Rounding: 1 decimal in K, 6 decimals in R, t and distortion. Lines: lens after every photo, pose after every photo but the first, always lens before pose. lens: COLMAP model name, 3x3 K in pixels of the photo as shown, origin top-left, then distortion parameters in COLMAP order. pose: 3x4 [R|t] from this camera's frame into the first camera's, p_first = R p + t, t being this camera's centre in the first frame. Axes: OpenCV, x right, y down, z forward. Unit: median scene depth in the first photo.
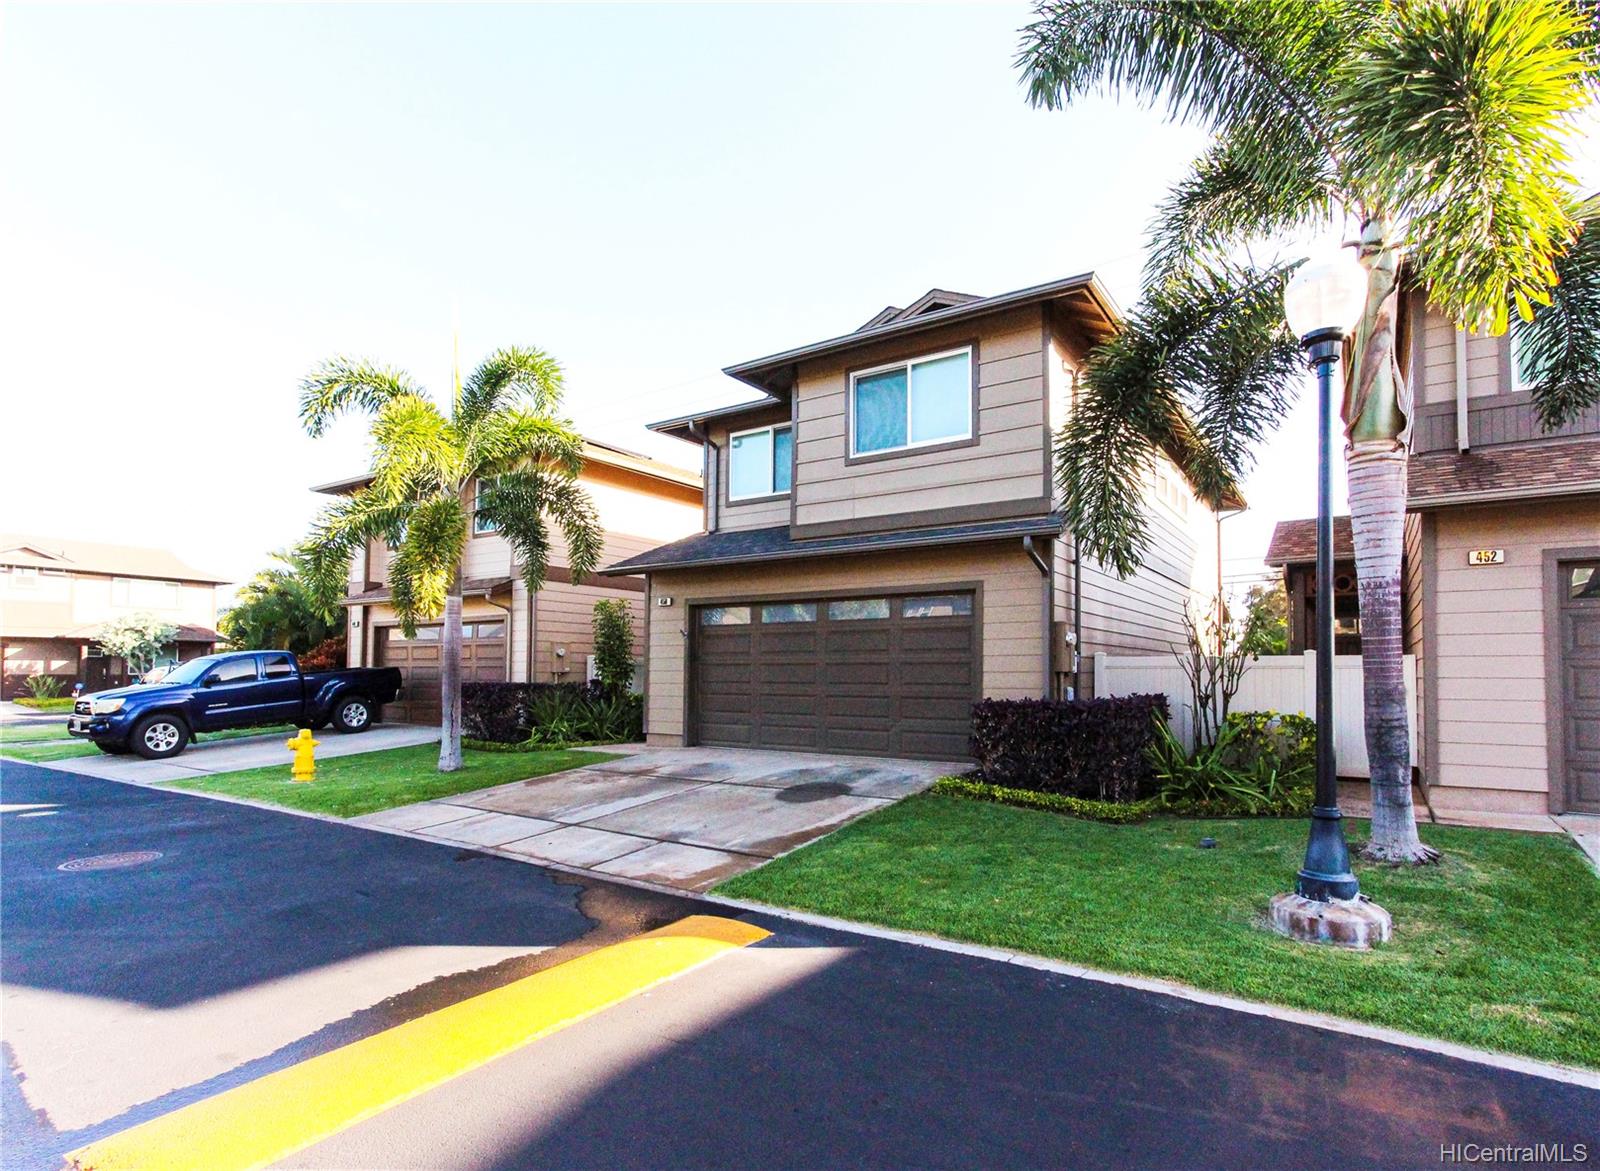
lens RADIAL K [[833.7, 0, 800.6], [0, 833.7, 651.6], [0, 0, 1]] dist [-0.002471, 0.000116]
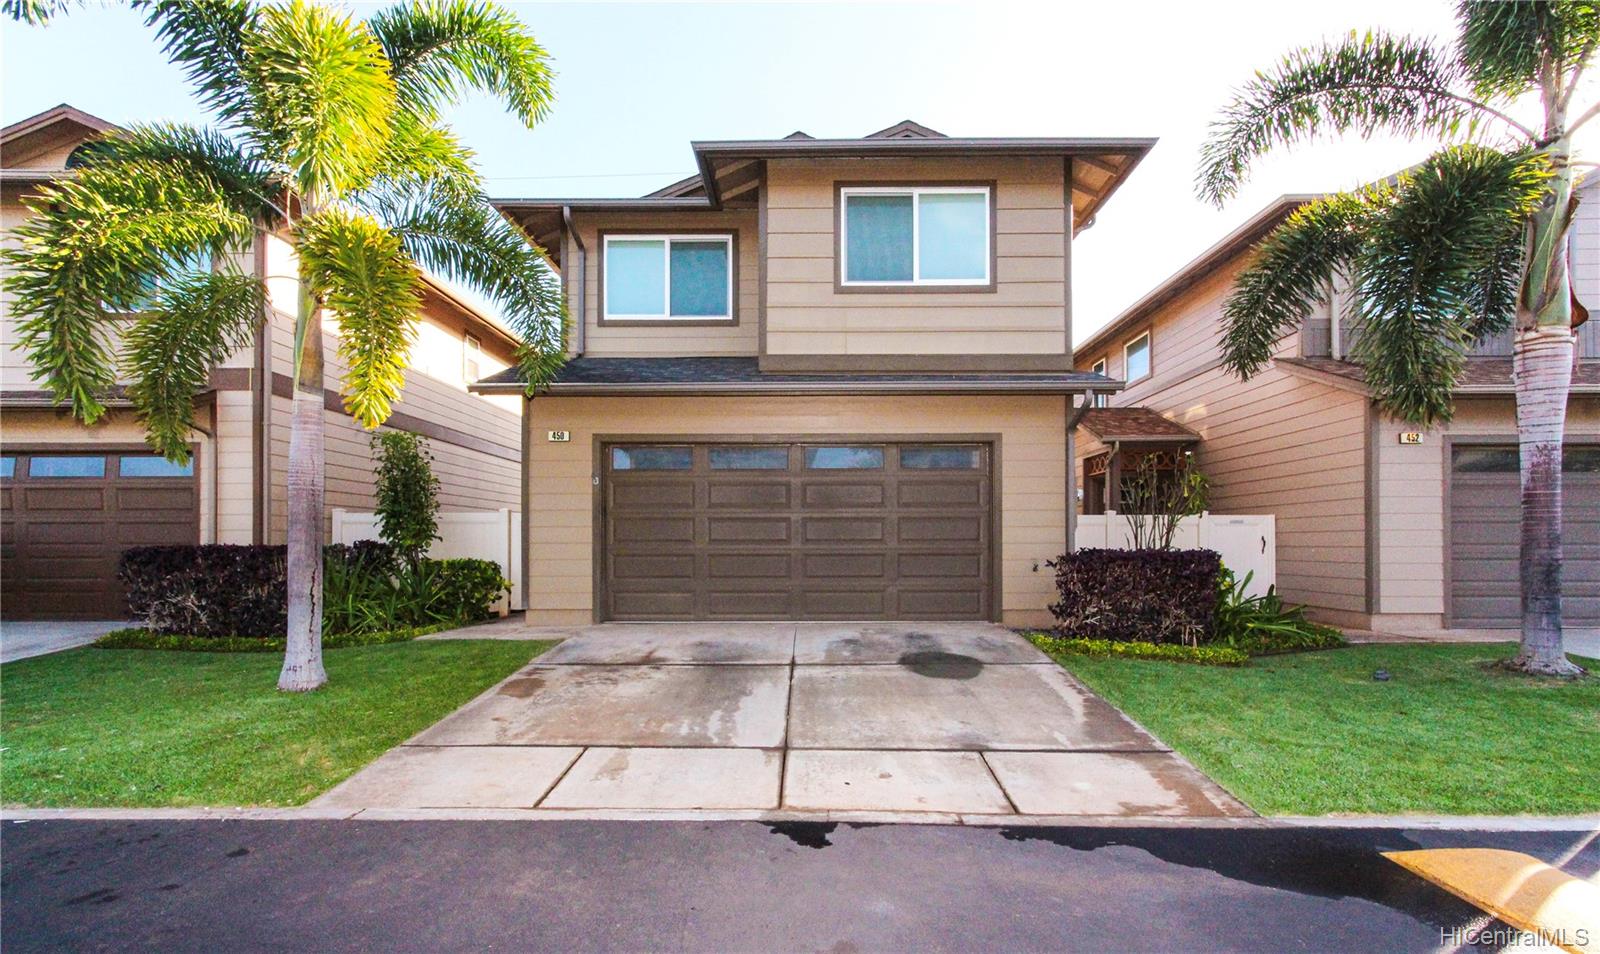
lens RADIAL K [[748.7, 0, 804.4], [0, 748.7, 541.0], [0, 0, 1]] dist [0.004984, 0.000187]
pose [[0.832083, -0.002532, 0.554646, -0.454821], [-0.010563, 0.999736, 0.020410, 0.025179], [-0.554551, -0.022841, 0.831836, 0.390347]]
